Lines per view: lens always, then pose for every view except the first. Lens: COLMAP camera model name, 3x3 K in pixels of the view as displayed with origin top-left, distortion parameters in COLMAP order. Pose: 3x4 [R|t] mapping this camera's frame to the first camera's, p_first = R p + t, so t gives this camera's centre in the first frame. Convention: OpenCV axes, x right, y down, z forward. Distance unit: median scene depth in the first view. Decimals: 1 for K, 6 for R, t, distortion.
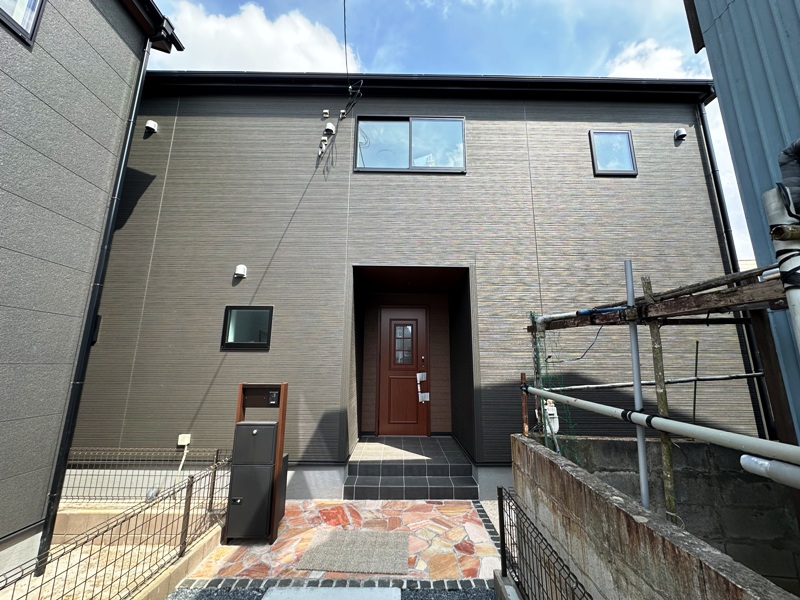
lens RADIAL K [[318.2, 0, 398.9], [0, 318.2, 297.8], [0, 0, 1]] dist [-0.001669, -0.000481]
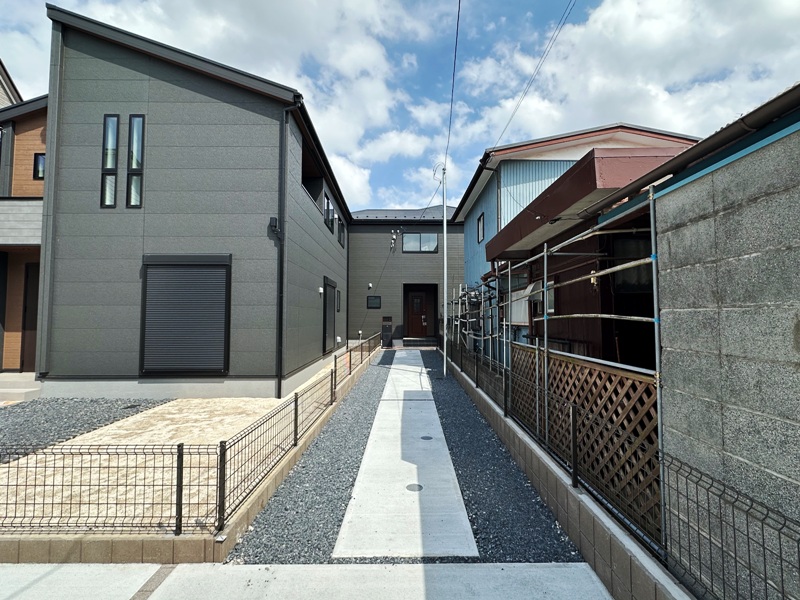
lens RADIAL K [[370.9, 0, 400.0], [0, 370.9, 300.0], [0, 0, 1]] dist [-0.001281, -0.000343]
pose [[0.999957, -0.008482, 0.003872, -0.228100], [0.007760, 0.987281, 0.158796, -0.645796], [-0.005170, -0.158759, 0.987304, -3.389939]]
